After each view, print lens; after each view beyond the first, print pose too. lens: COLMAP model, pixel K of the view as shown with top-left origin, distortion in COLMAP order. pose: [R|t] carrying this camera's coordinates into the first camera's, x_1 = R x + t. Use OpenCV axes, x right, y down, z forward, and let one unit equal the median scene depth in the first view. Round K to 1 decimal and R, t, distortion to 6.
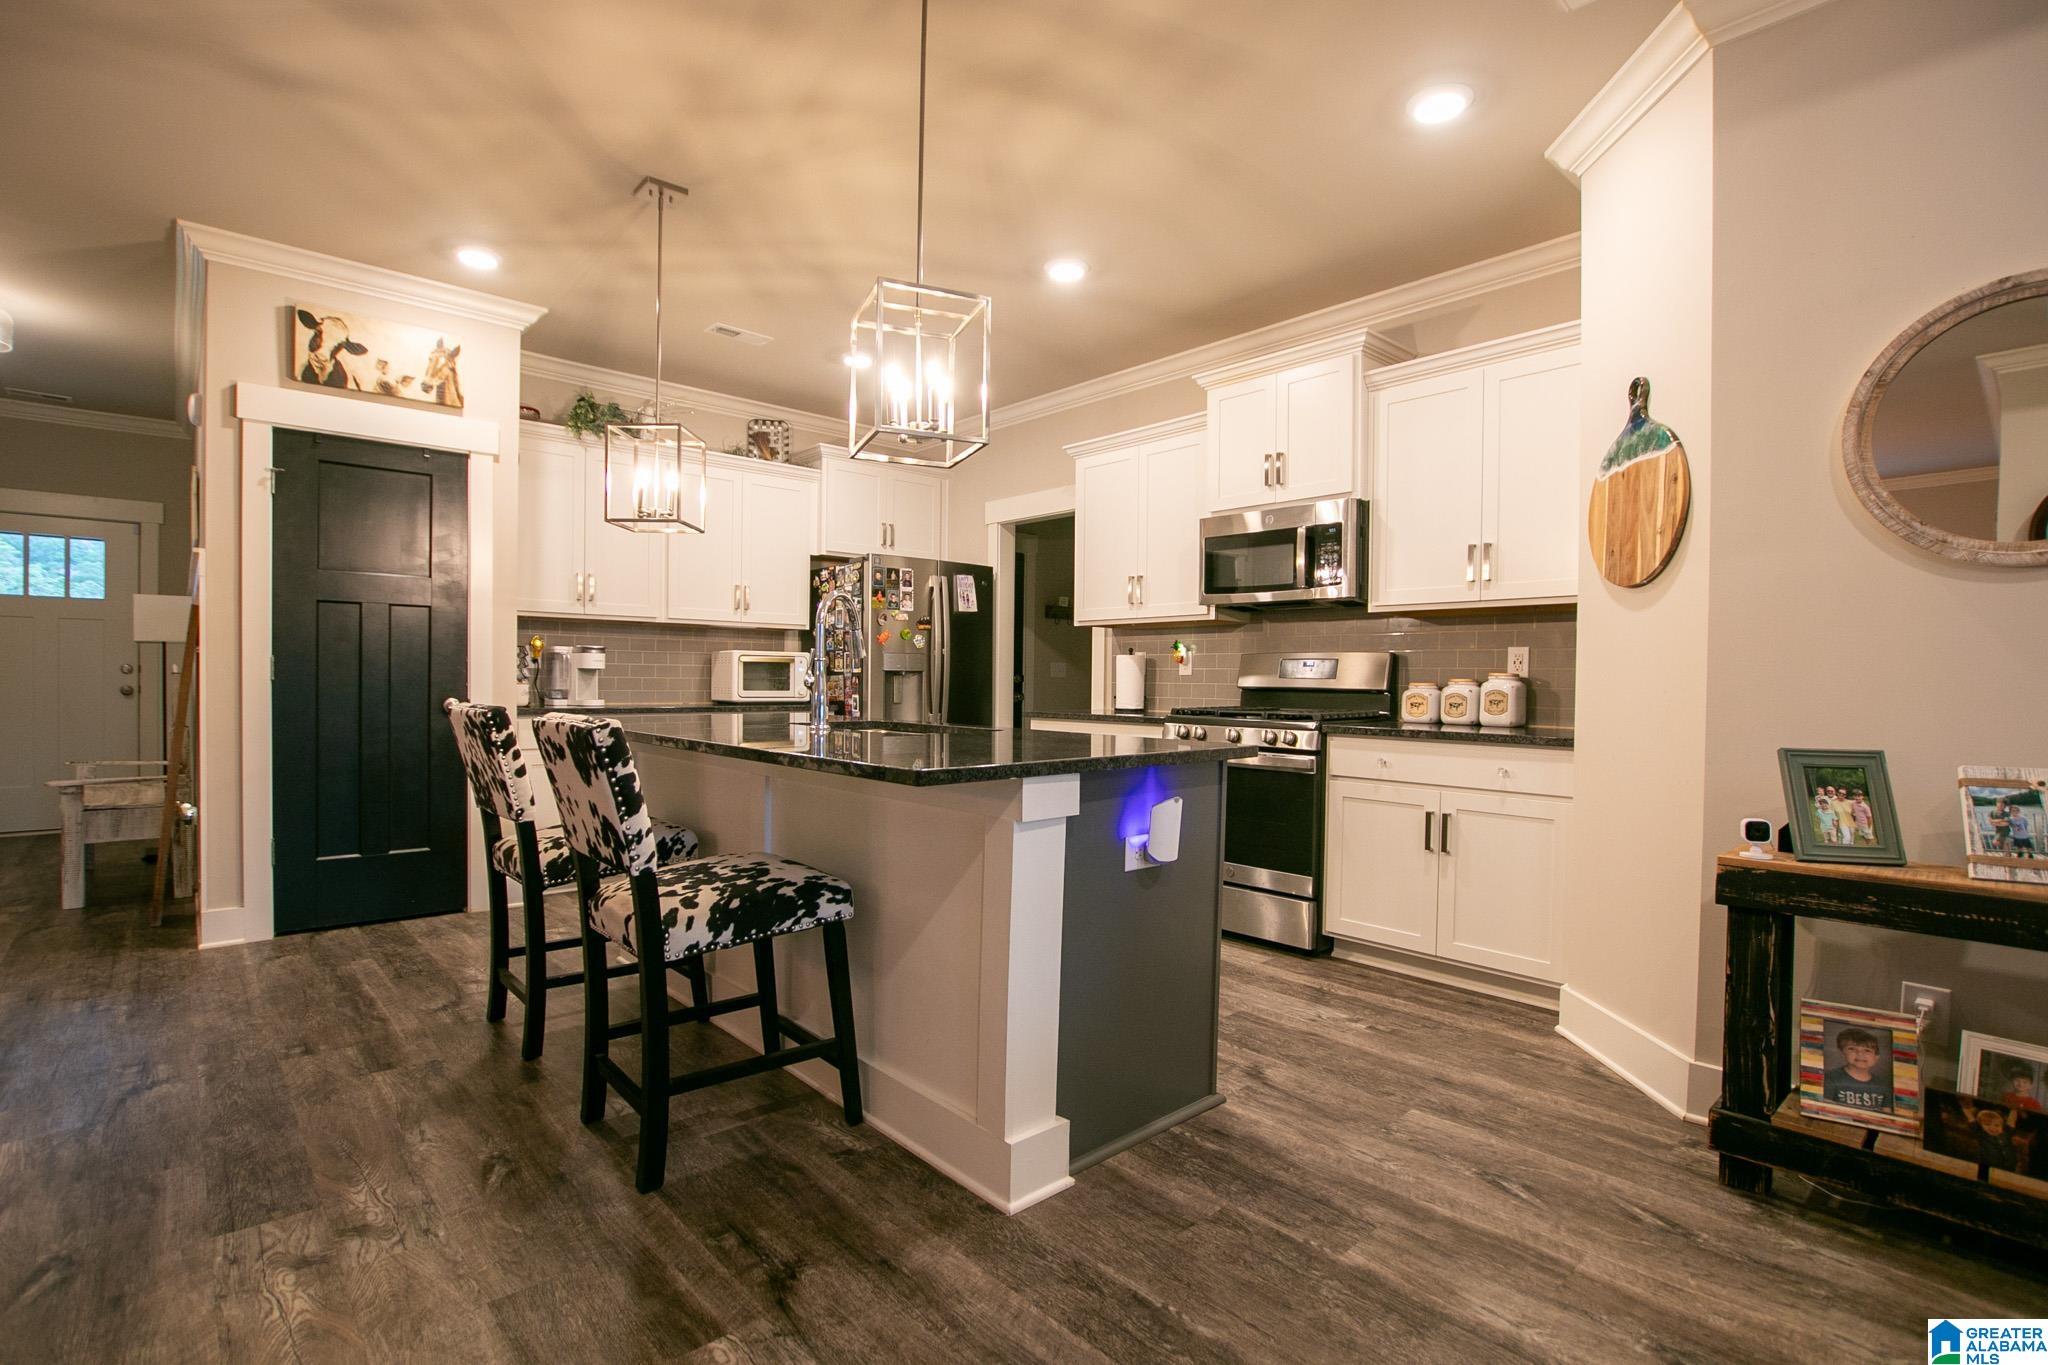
lens RADIAL K [[965.1, 0, 1016.2], [0, 965.1, 693.4], [0, 0, 1]] dist [-0.023998, -0.000060]
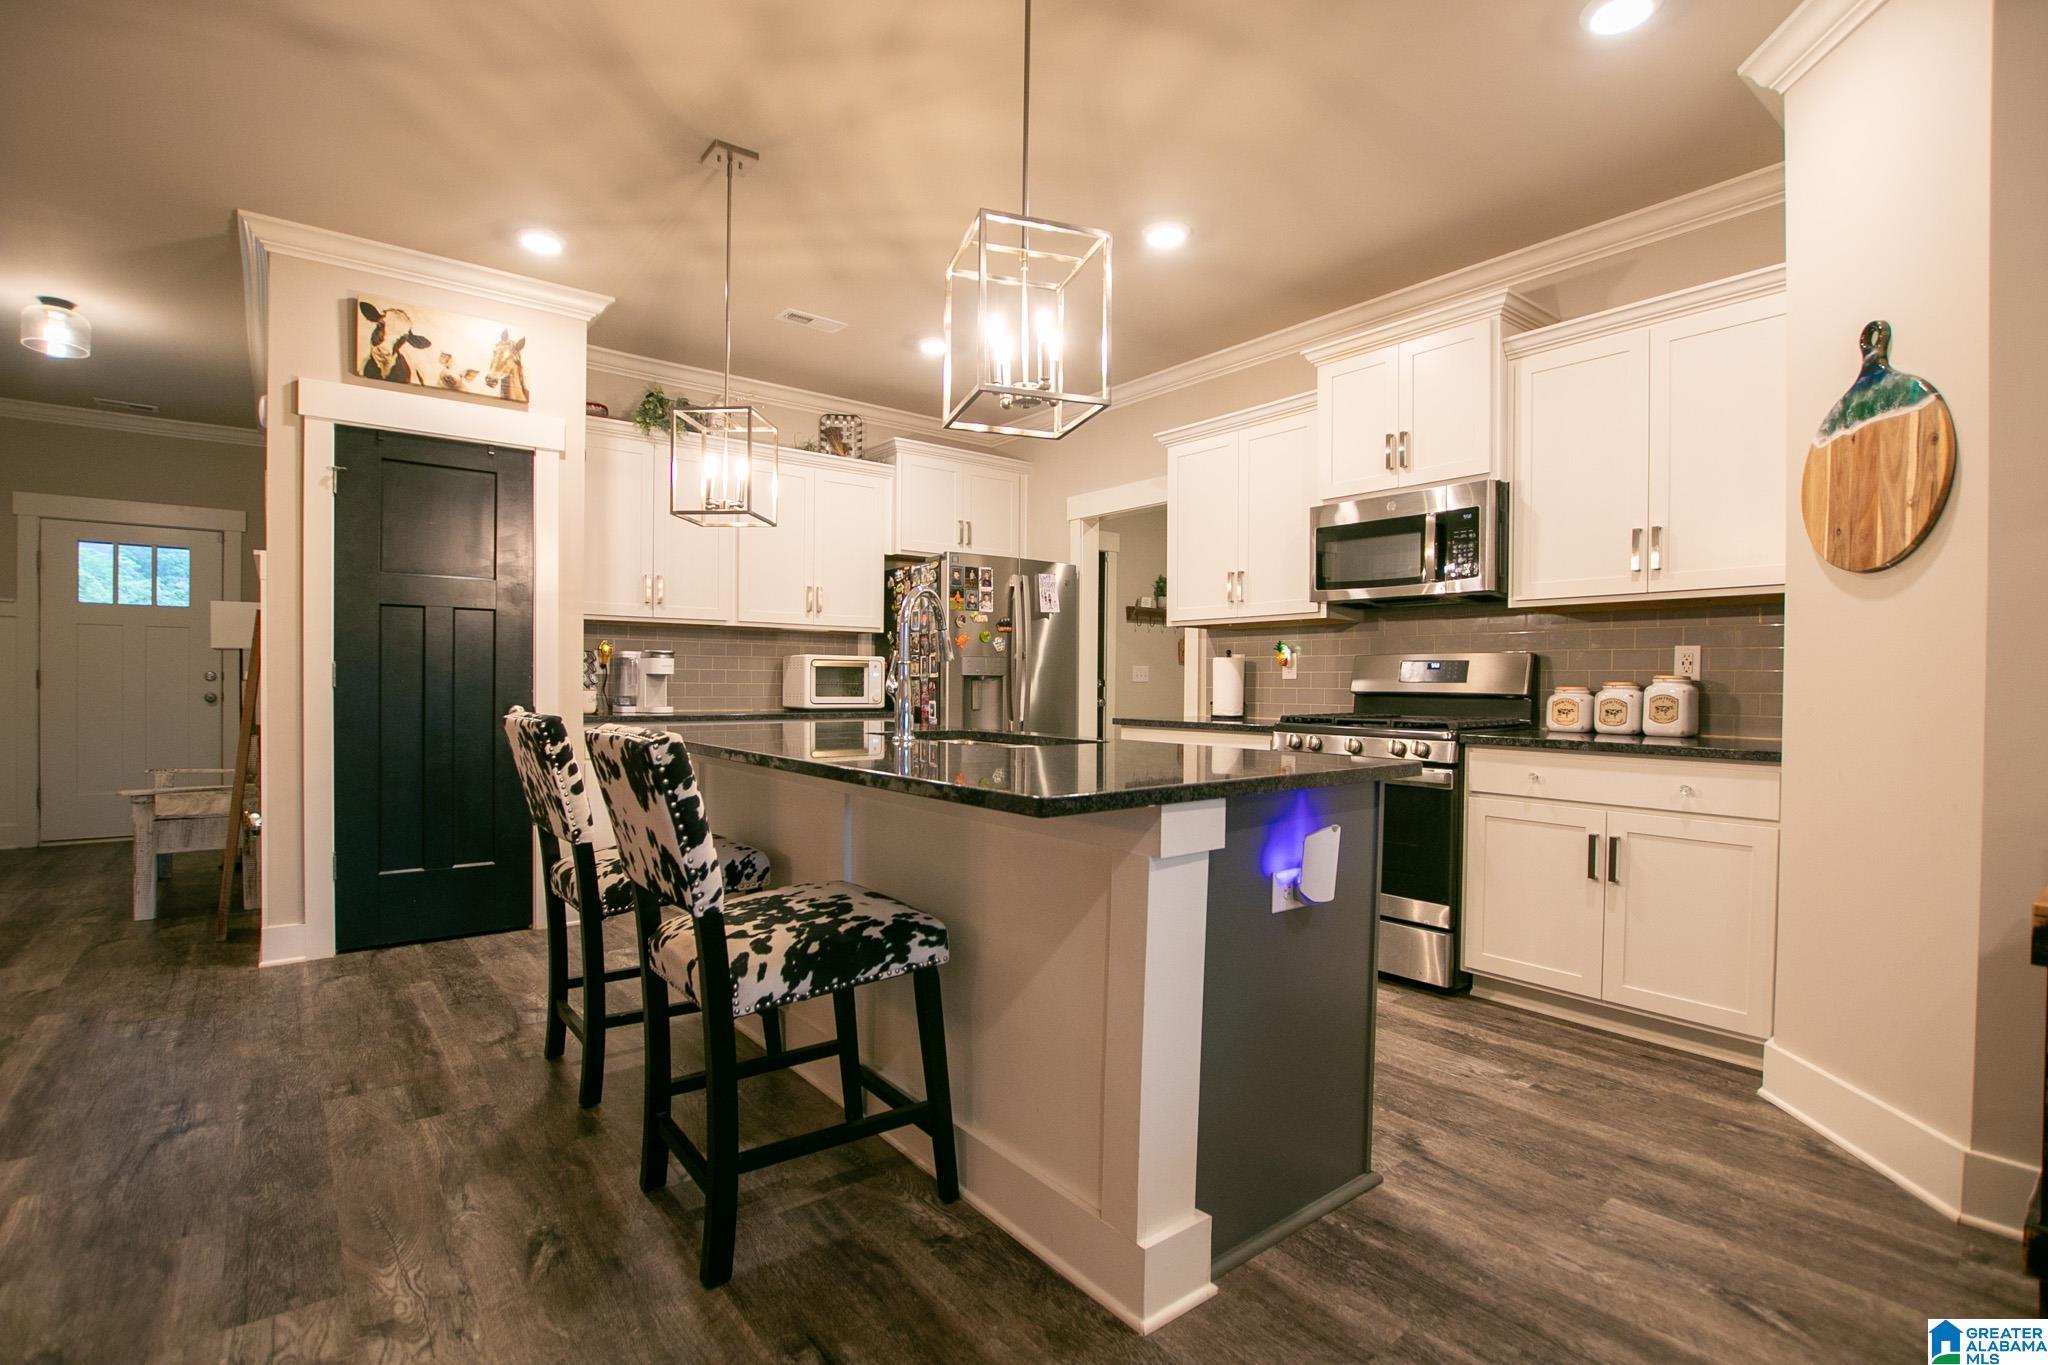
lens RADIAL K [[965.1, 0, 1016.2], [0, 965.1, 693.4], [0, 0, 1]] dist [-0.023998, -0.000060]
pose [[0.997722, -0.002246, -0.067415, -0.039283], [0.001912, 0.999986, -0.005018, -0.002022], [0.067426, 0.004877, 0.997712, 0.113232]]
